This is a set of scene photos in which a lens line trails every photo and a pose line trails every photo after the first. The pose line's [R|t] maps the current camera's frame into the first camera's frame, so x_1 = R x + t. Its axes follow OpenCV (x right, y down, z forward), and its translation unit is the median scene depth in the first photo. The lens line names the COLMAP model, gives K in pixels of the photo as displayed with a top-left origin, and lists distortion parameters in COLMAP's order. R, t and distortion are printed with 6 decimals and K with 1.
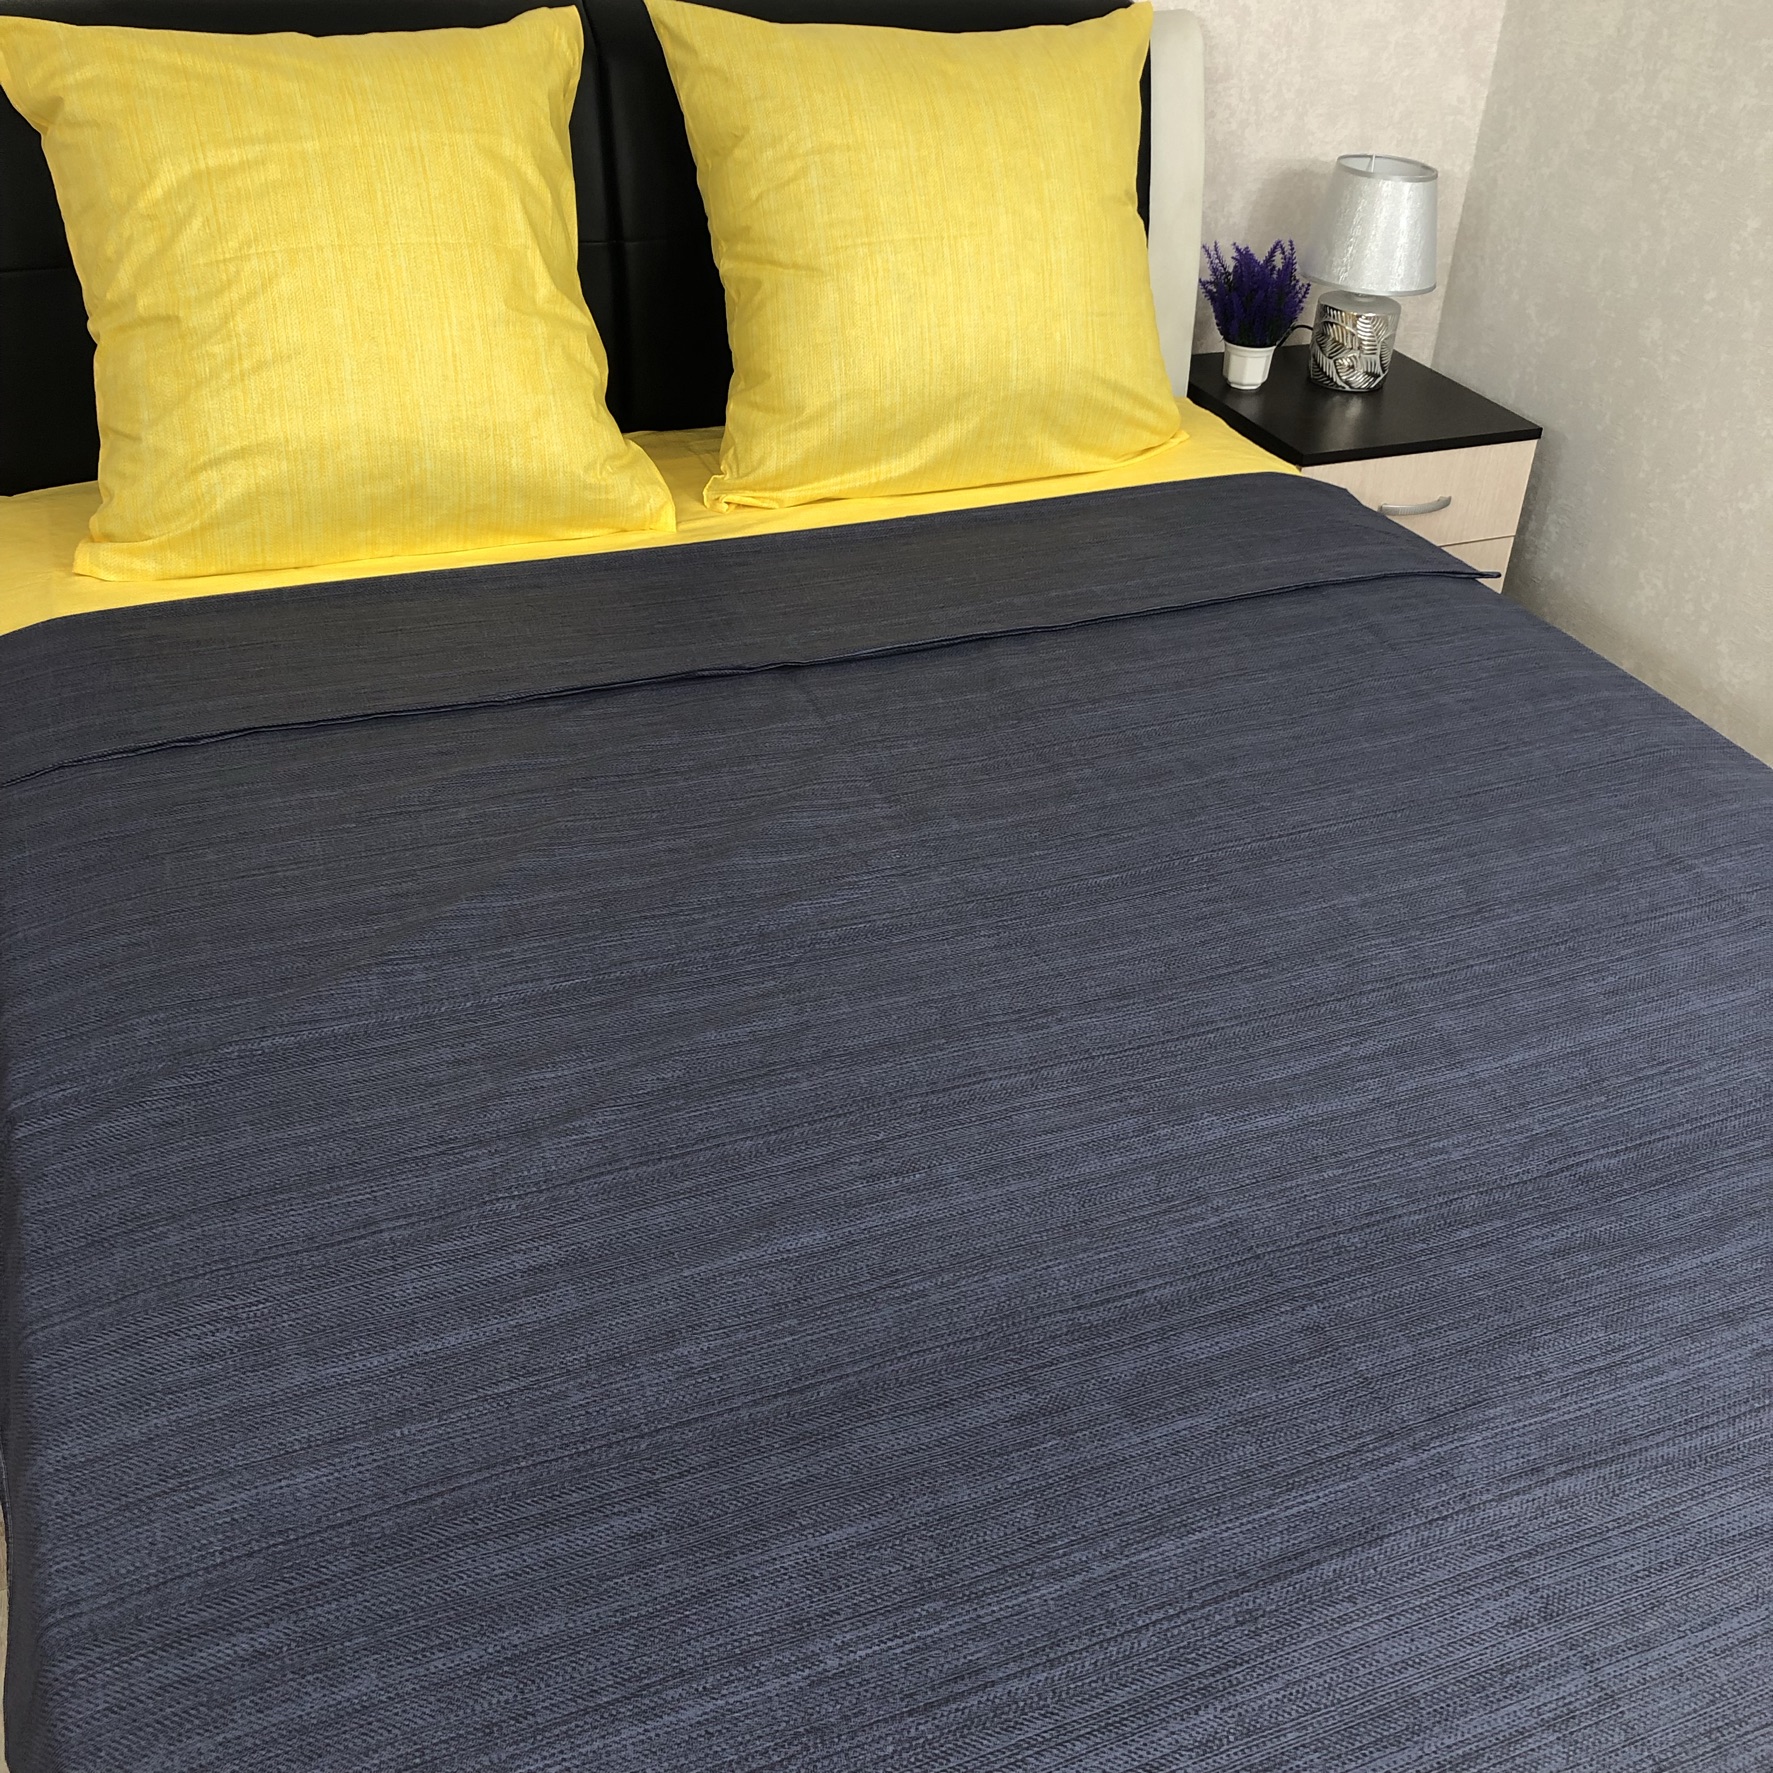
lens RADIAL K [[1973.5, 0, 954.8], [0, 1973.5, 921.7], [0, 0, 1]] dist [0.017001, -0.041965]
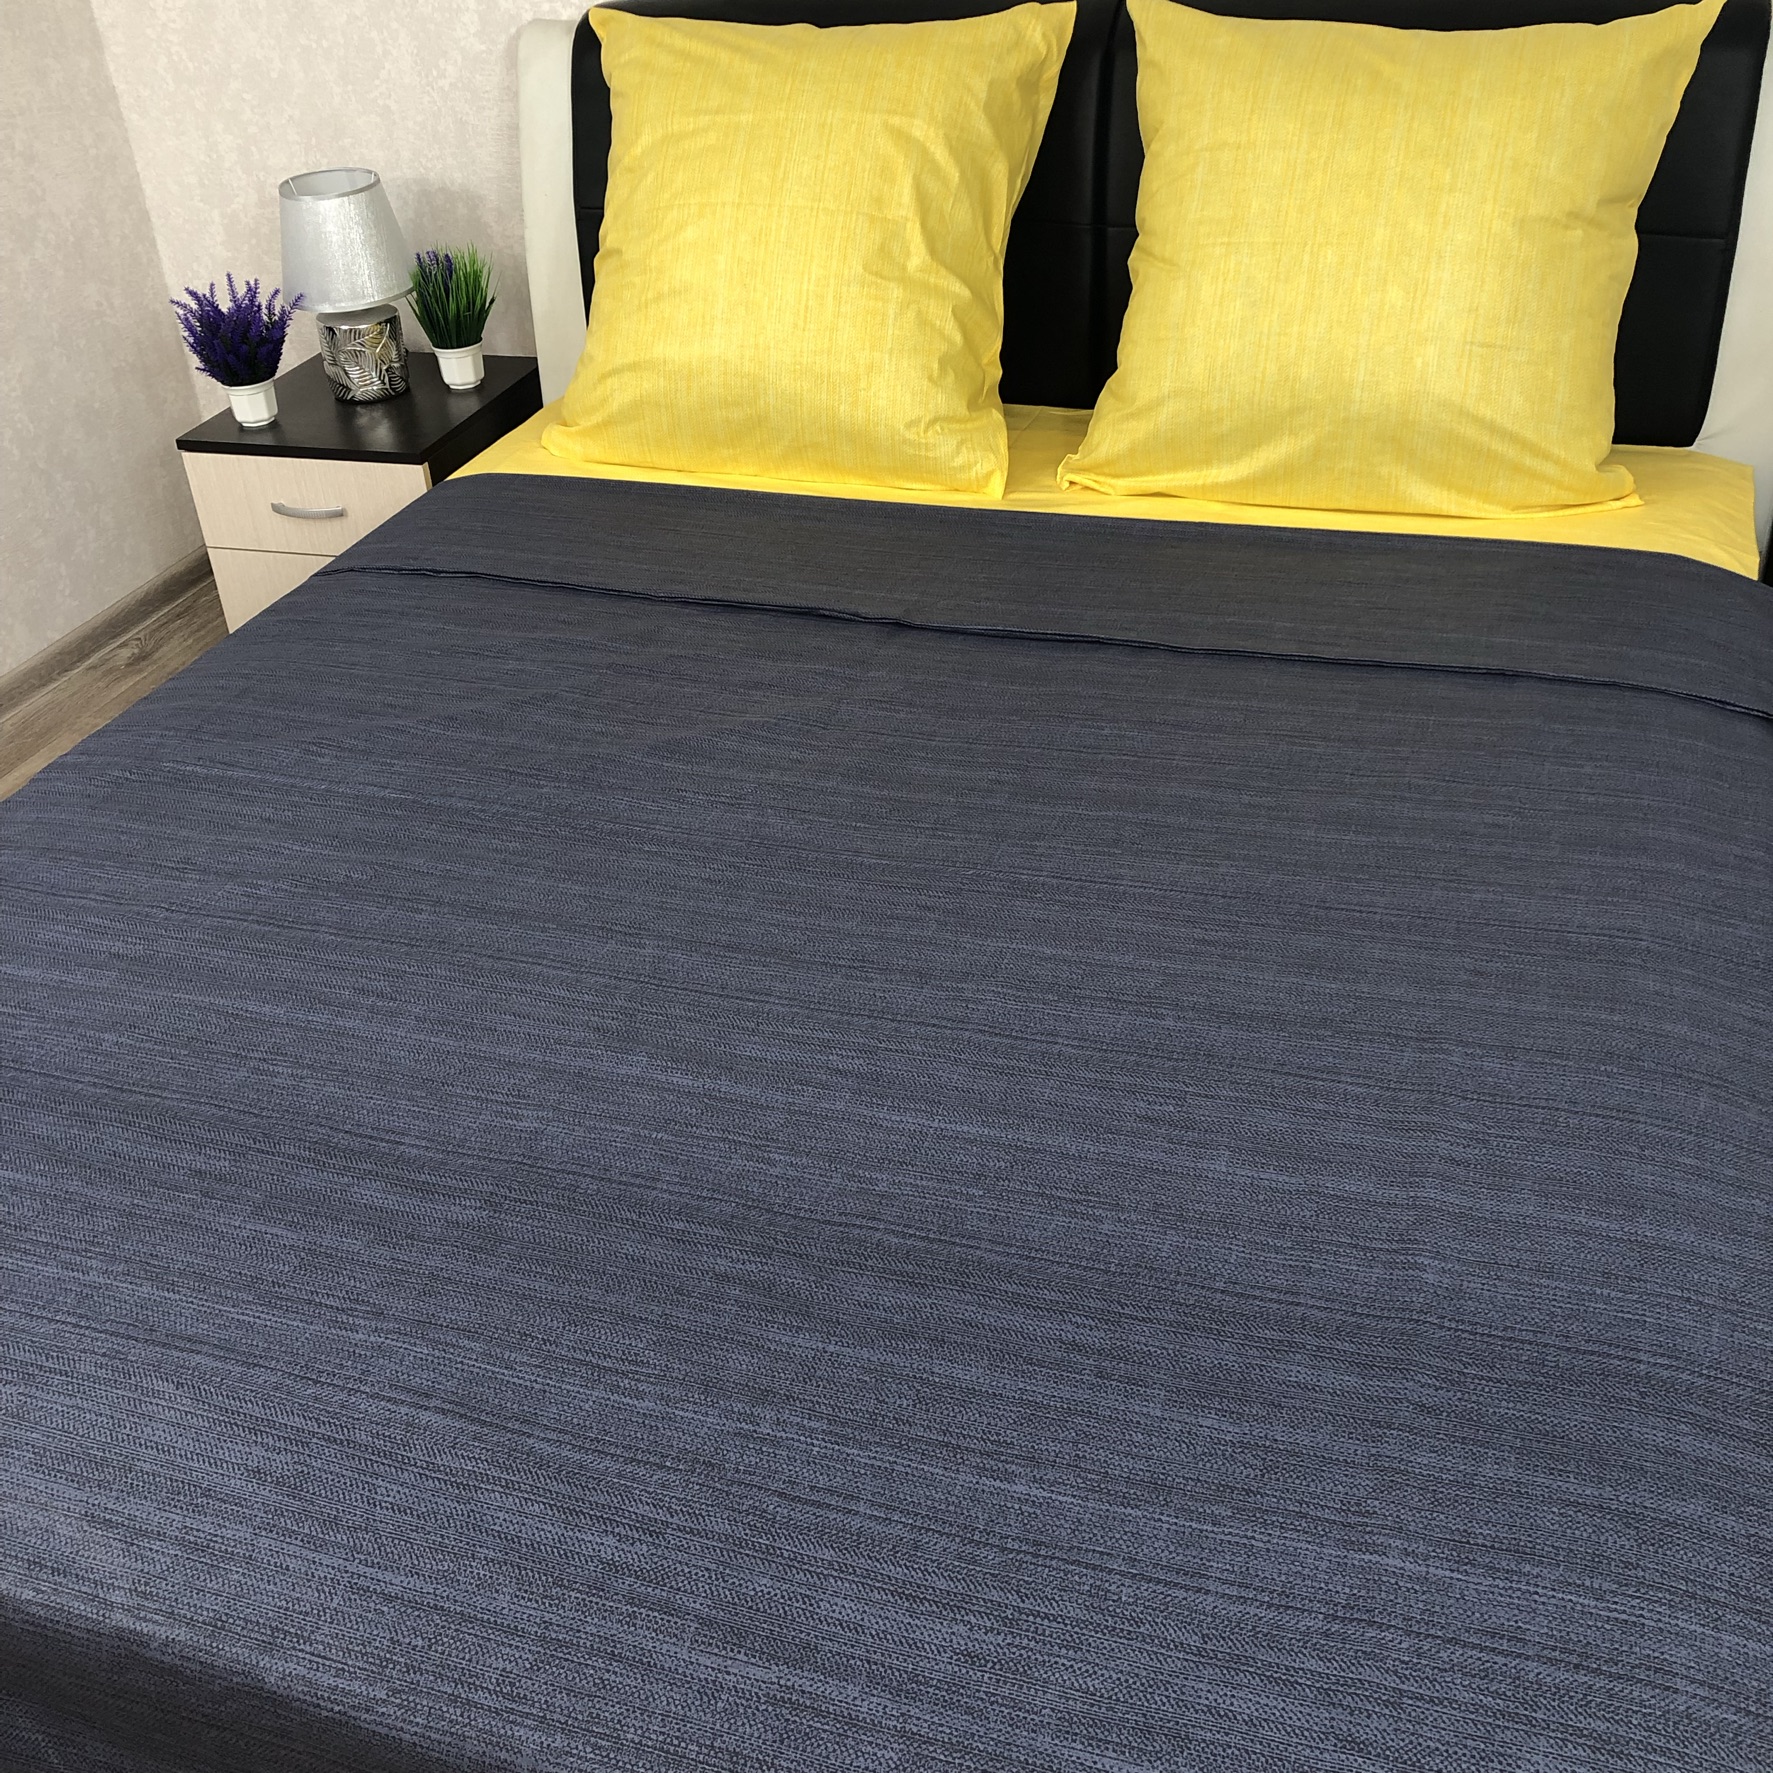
lens RADIAL K [[2008.3, 0, 869.8], [0, 2008.3, 925.3], [0, 0, 1]] dist [0.067539, -0.243642]
pose [[0.721387, 0.292392, -0.627780, 0.559313], [-0.293646, 0.950120, 0.105092, -0.074858], [0.627194, 0.108533, 0.771264, 0.153095]]
